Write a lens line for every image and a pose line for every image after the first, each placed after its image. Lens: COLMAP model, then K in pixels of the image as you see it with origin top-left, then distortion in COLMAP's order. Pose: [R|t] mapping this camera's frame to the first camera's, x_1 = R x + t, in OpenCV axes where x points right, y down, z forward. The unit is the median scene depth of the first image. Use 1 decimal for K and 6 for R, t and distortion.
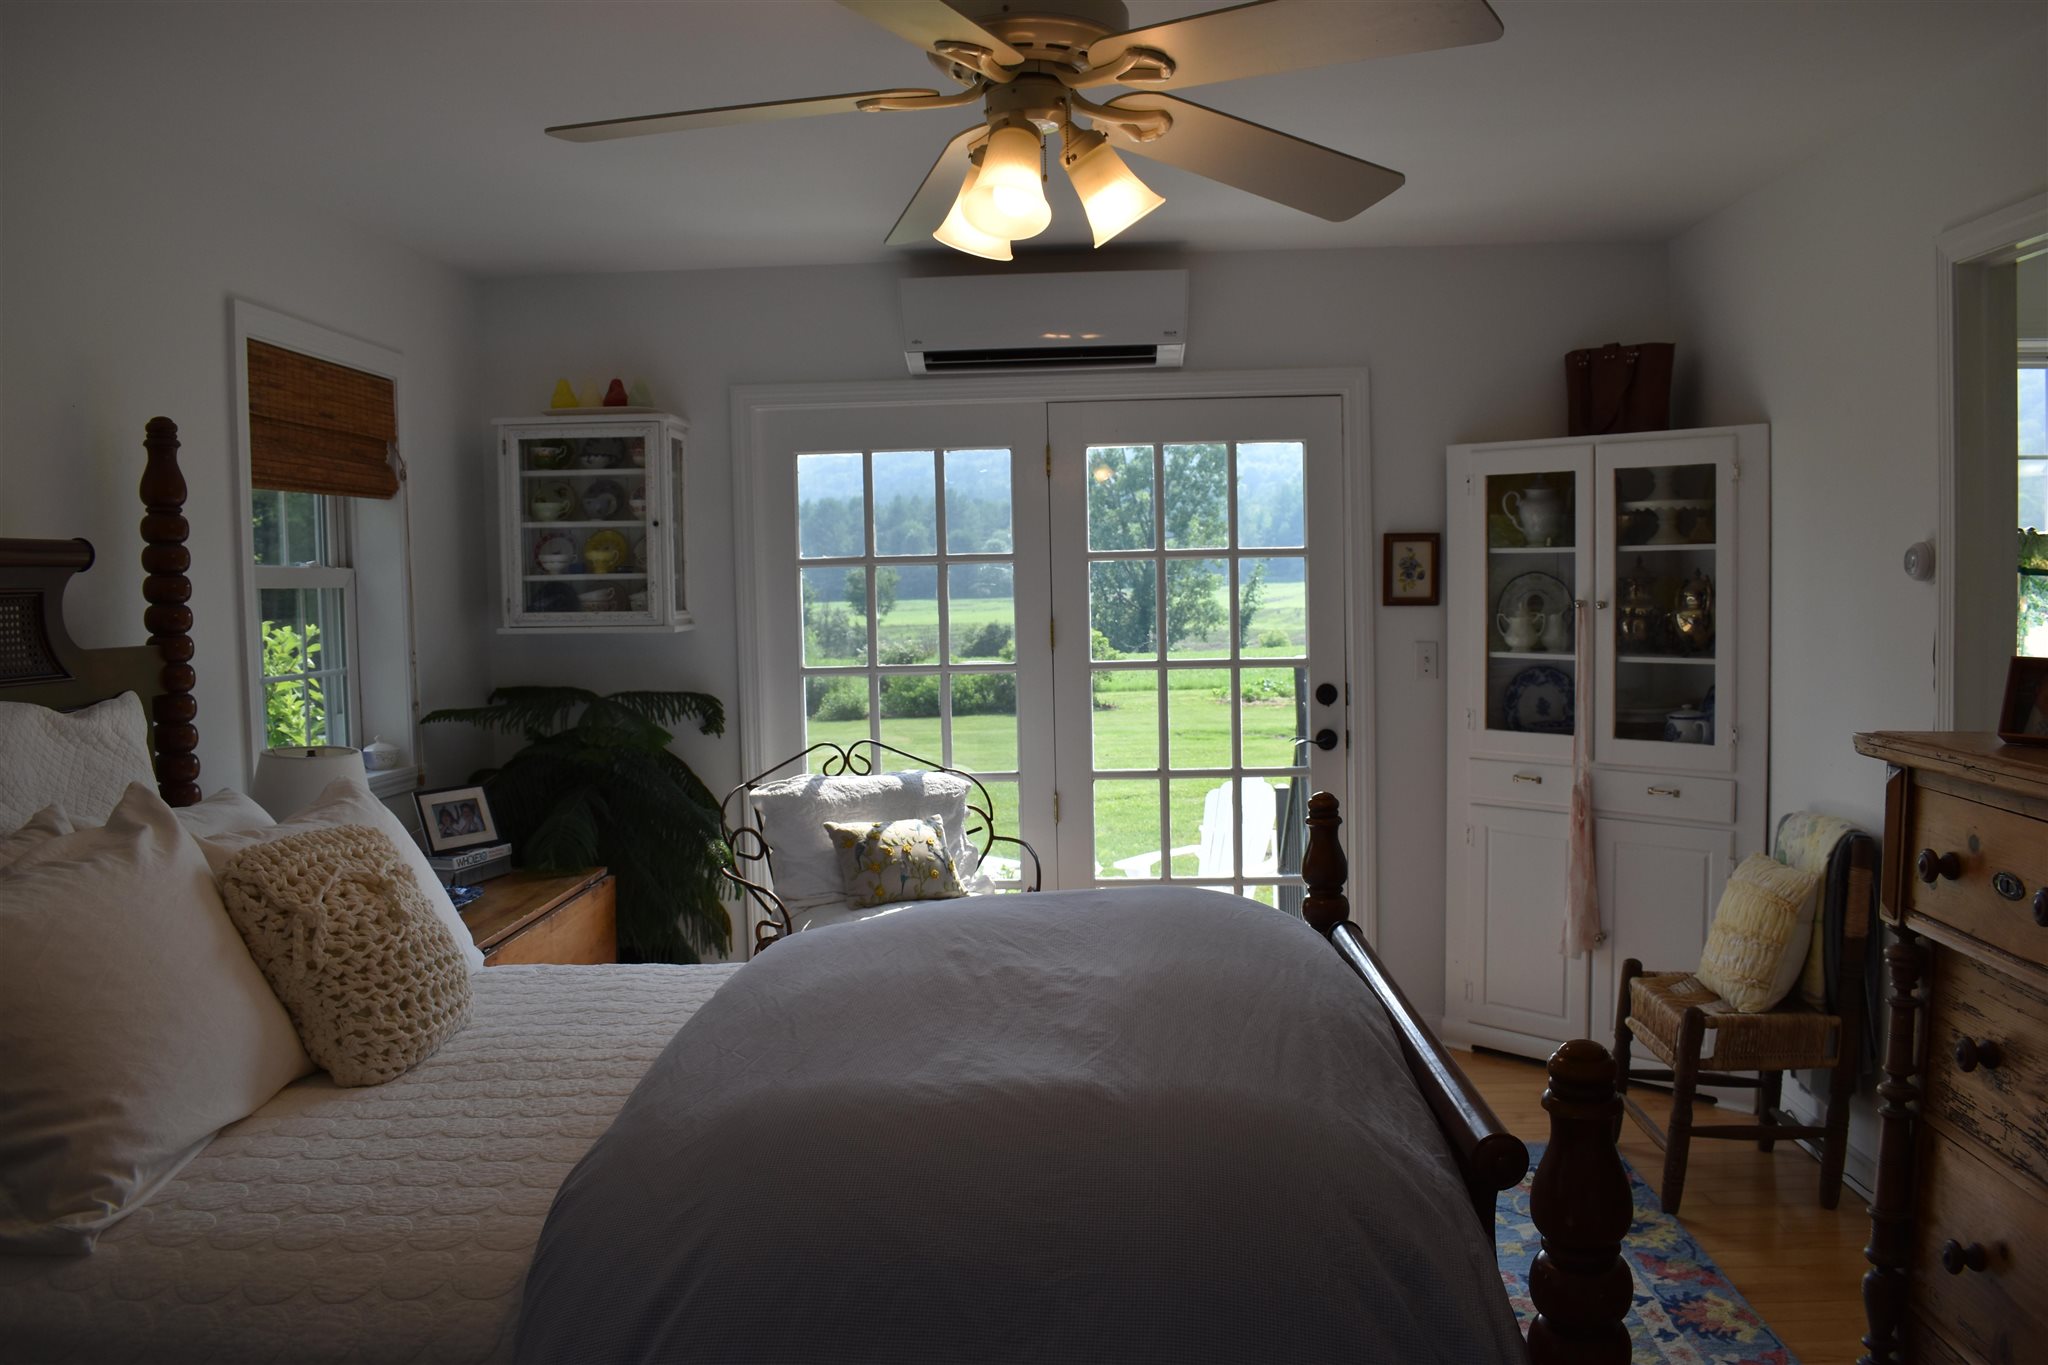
lens RADIAL K [[1613.3, 0, 1023.0], [0, 1613.3, 667.3], [0, 0, 1]] dist [-0.095594, 0.020387]
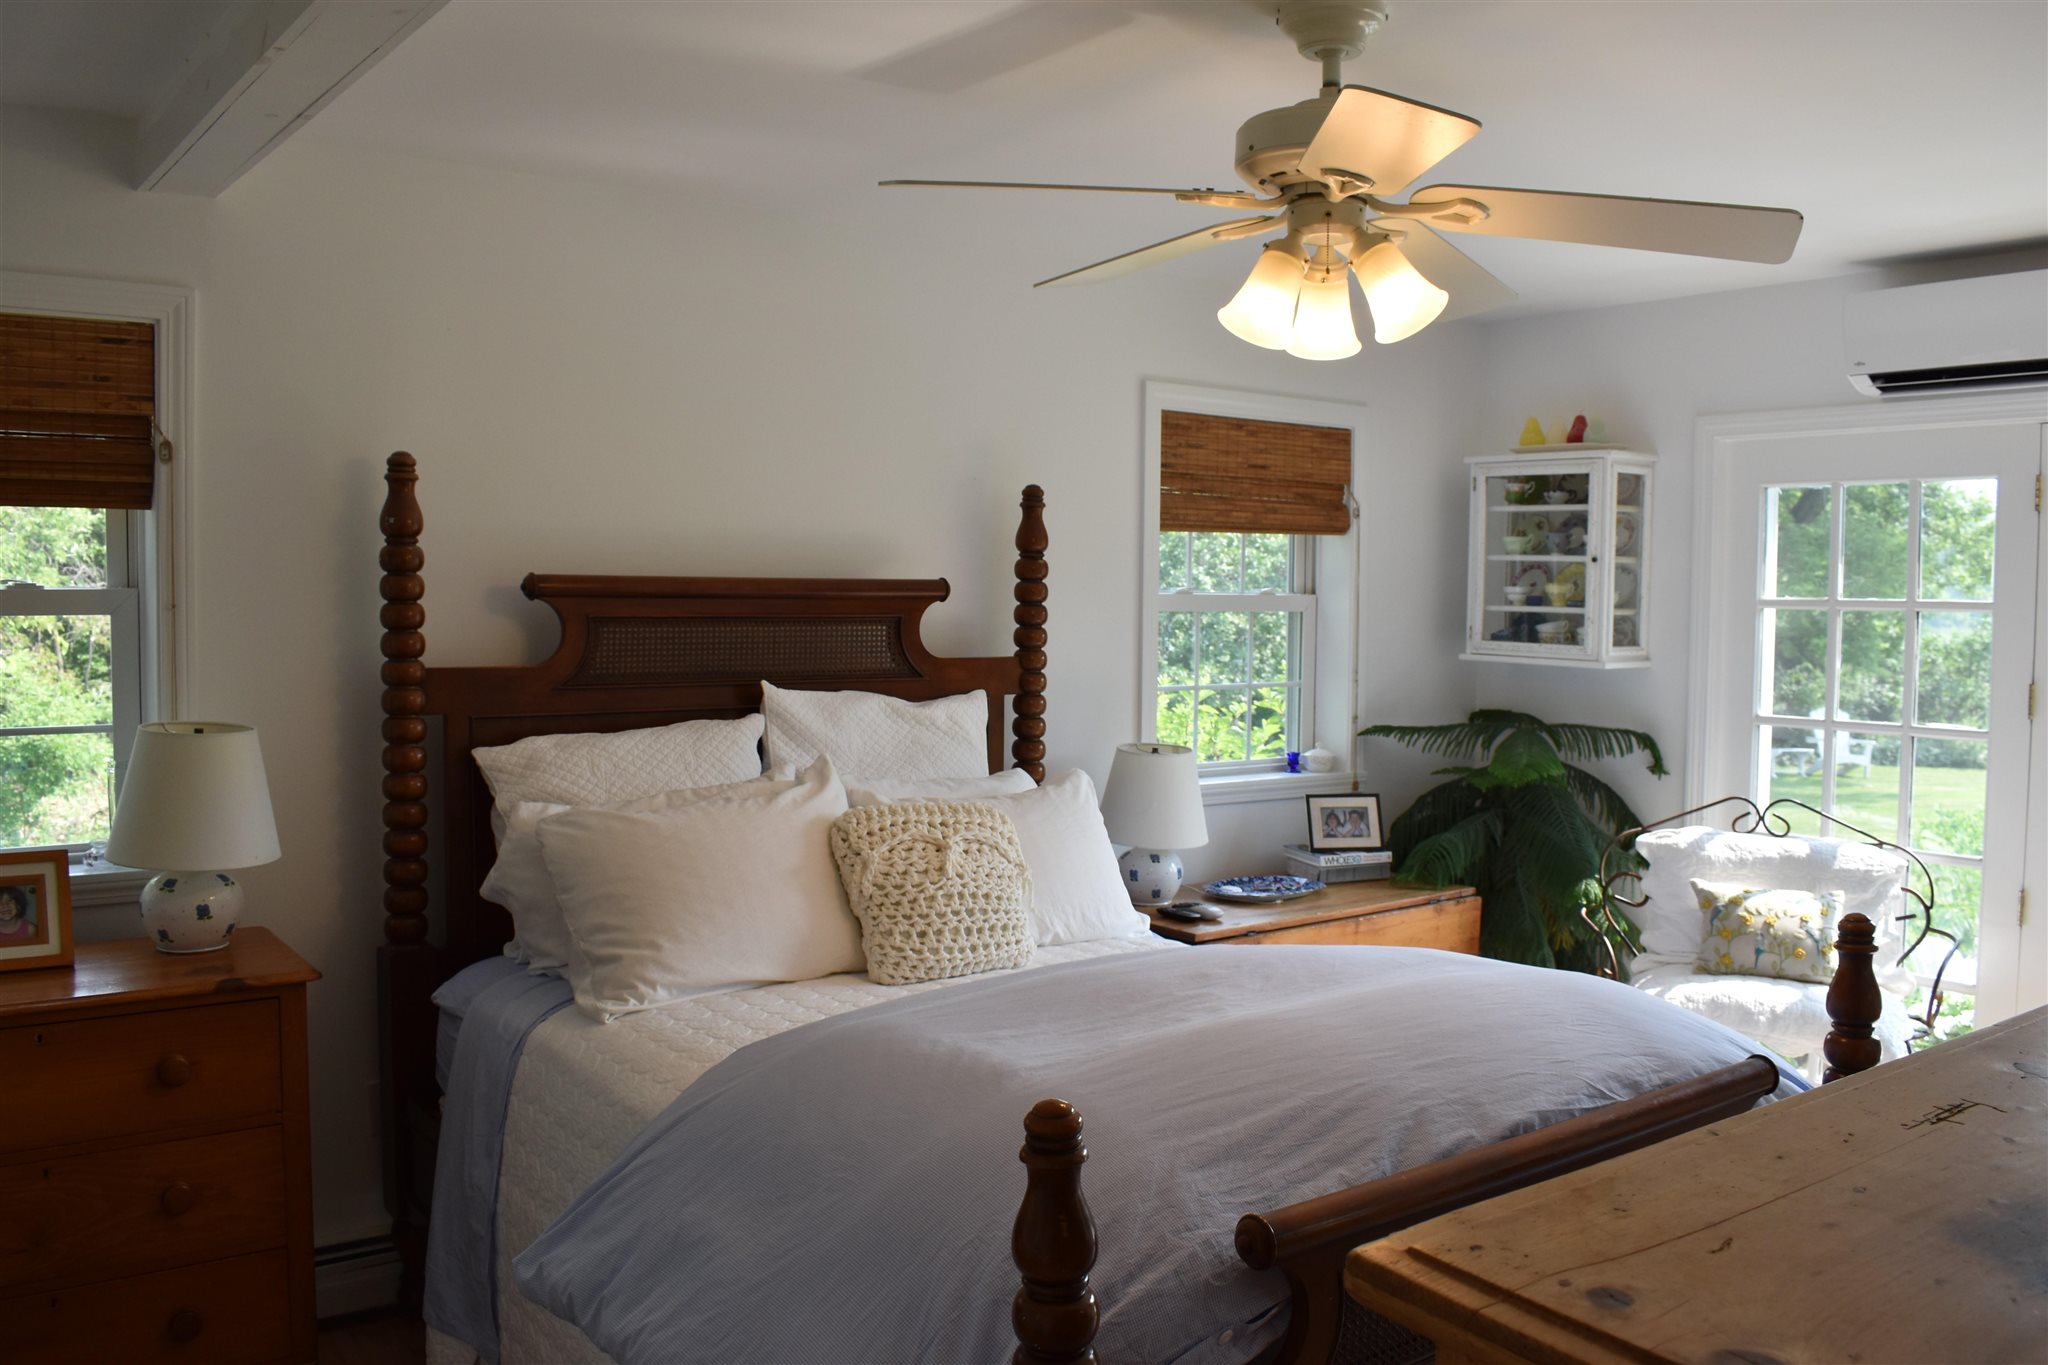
lens RADIAL K [[1703.5, 0, 1022.7], [0, 1703.5, 677.8], [0, 0, 1]] dist [-0.095750, 0.018850]
pose [[0.629791, 0.070669, -0.773543, 0.394959], [-0.064102, 0.997184, 0.038911, -0.036495], [0.774115, 0.025080, 0.632548, 0.061613]]
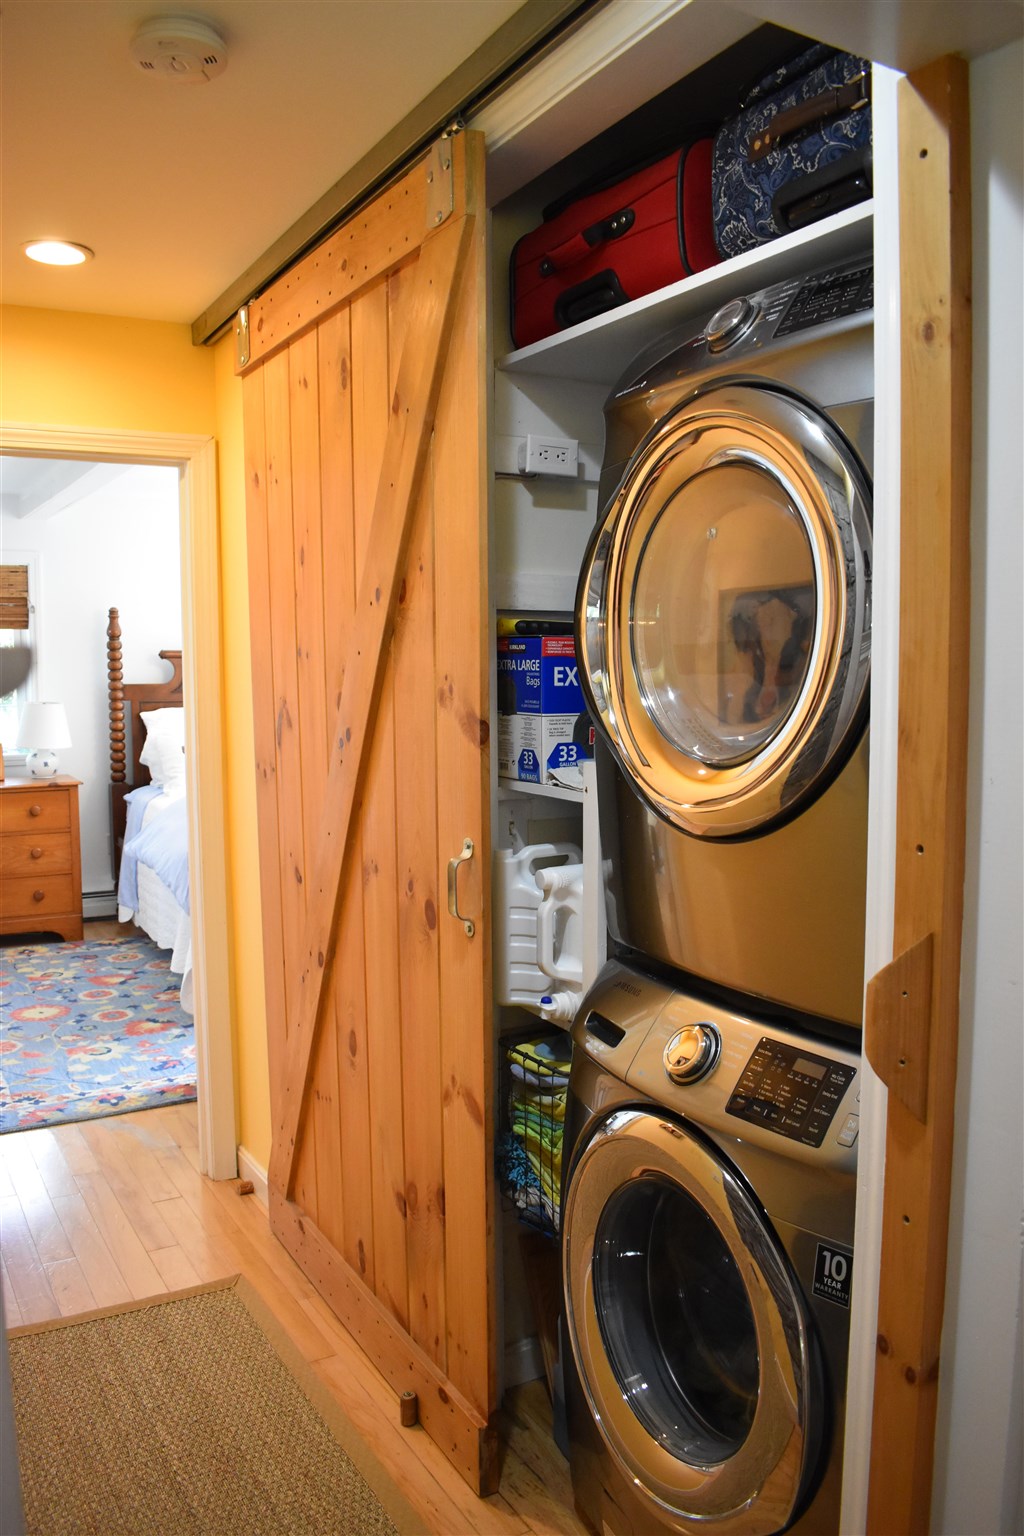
lens RADIAL K [[1210.0, 0, 513.4], [0, 1210.0, 772.4], [0, 0, 1]] dist [-0.095594, 0.020387]
pose [[0.537656, 0.097054, -0.837560, 1.175665], [-0.054077, 0.995277, 0.080616, -0.031773], [0.841428, 0.001949, 0.540365, -0.069225]]
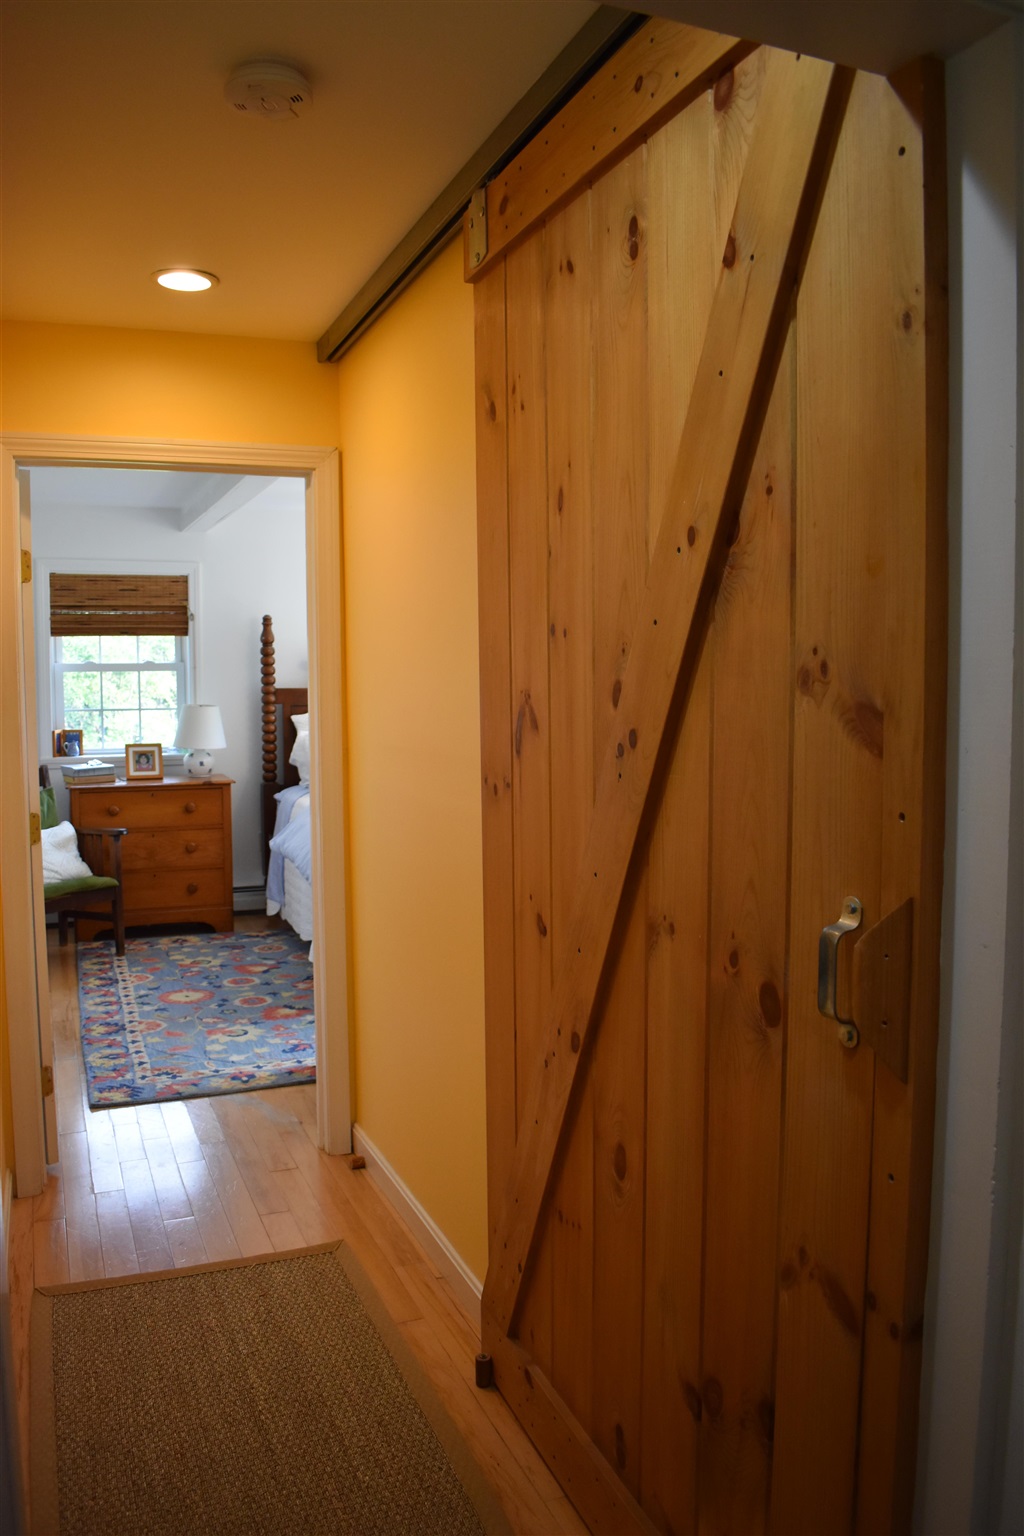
lens RADIAL K [[1210.0, 0, 513.0], [0, 1210.0, 771.3], [0, 0, 1]] dist [-0.095594, 0.020387]
pose [[0.415894, 0.093155, -0.904630, 1.213734], [-0.054555, 0.995504, 0.077432, -0.025454], [0.907775, 0.017148, 0.419106, -0.047651]]
